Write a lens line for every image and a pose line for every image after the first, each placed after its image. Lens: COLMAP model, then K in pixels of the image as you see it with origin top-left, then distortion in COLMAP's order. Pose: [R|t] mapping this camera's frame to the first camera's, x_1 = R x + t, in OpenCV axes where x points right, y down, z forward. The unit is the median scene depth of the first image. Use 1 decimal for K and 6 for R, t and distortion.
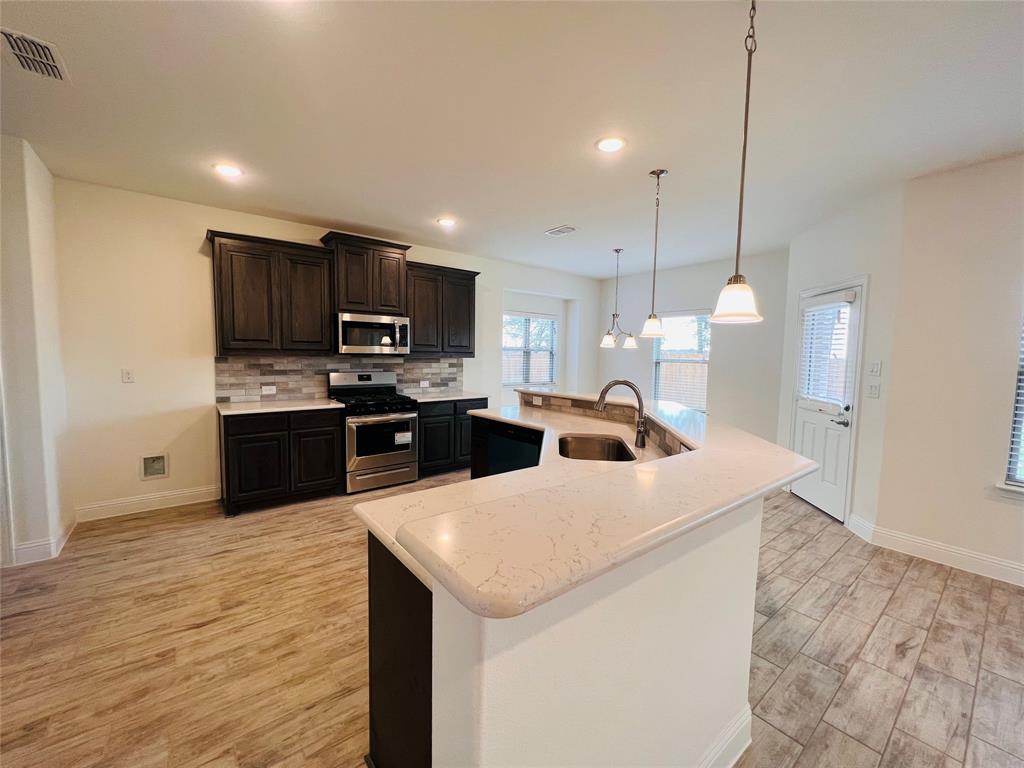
lens RADIAL K [[408.8, 0, 512.9], [0, 408.8, 384.5], [0, 0, 1]] dist [-0.000839, 0.000077]
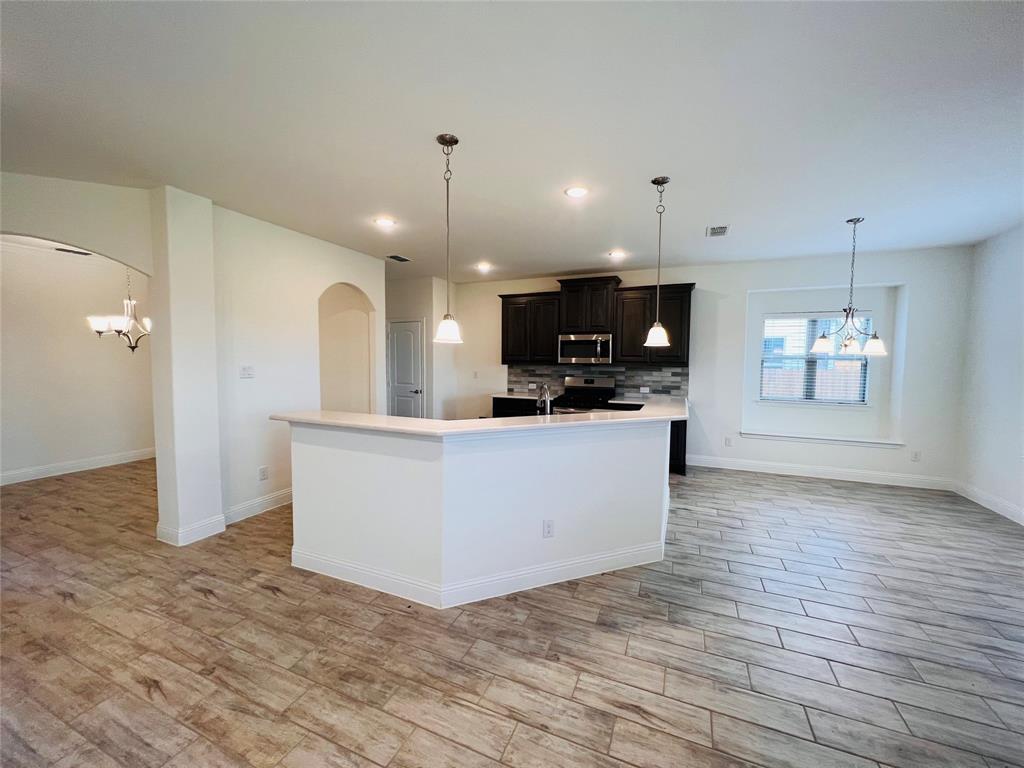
lens RADIAL K [[408.8, 0, 510.3], [0, 408.8, 385.2], [0, 0, 1]] dist [-0.000839, 0.000077]
pose [[0.473876, 0.045438, -0.879419, 0.801976], [-0.066963, 0.997636, 0.015462, -0.009555], [0.878042, 0.051562, 0.475798, 0.175544]]
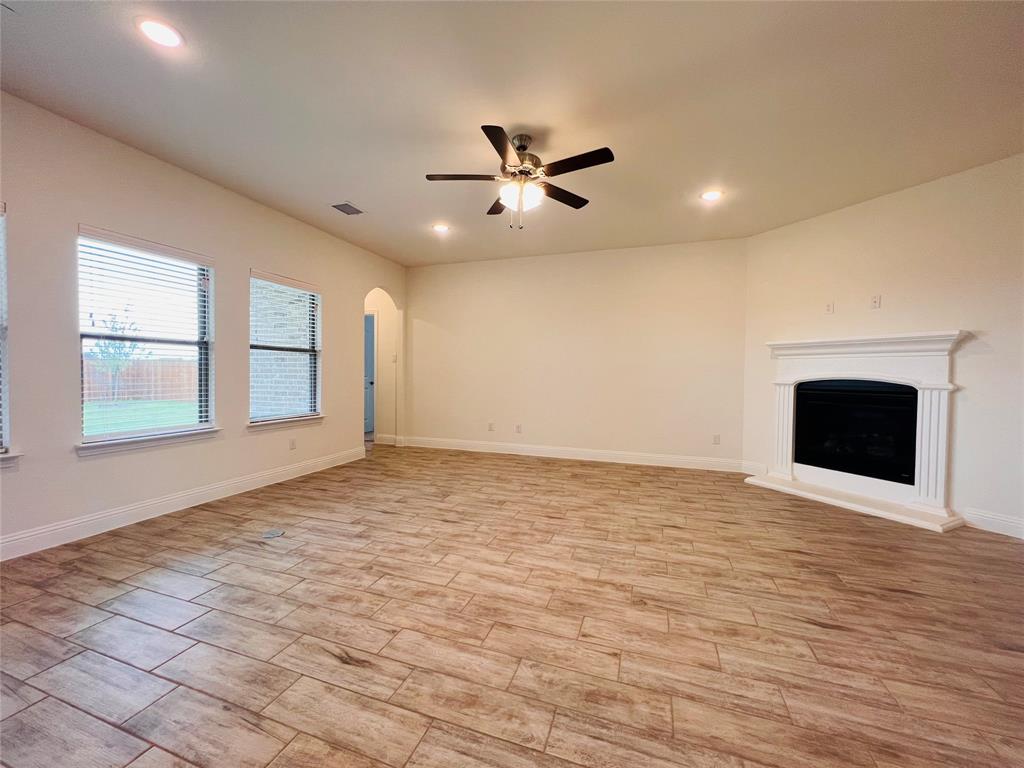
lens RADIAL K [[408.8, 0, 509.9], [0, 408.8, 382.8], [0, 0, 1]] dist [-0.000839, 0.000077]
pose [[-0.533405, -0.041325, 0.844850, 0.036738], [0.047200, 0.995795, 0.078508, 0.065572], [-0.844542, 0.081753, -0.529212, 0.184424]]
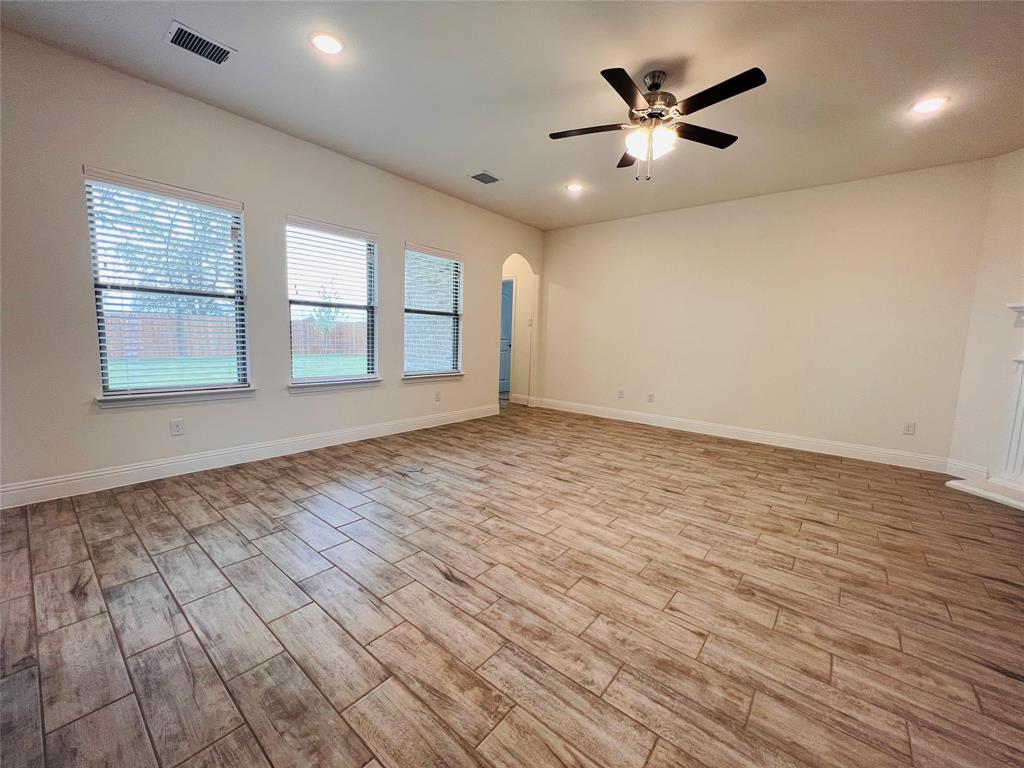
lens RADIAL K [[408.8, 0, 509.8], [0, 408.8, 383.0], [0, 0, 1]] dist [-0.000839, 0.000077]
pose [[-0.206579, -0.135086, 0.969060, 0.005922], [0.041909, 0.988293, 0.146701, 0.071392], [-0.977532, 0.070918, -0.198499, 0.139125]]
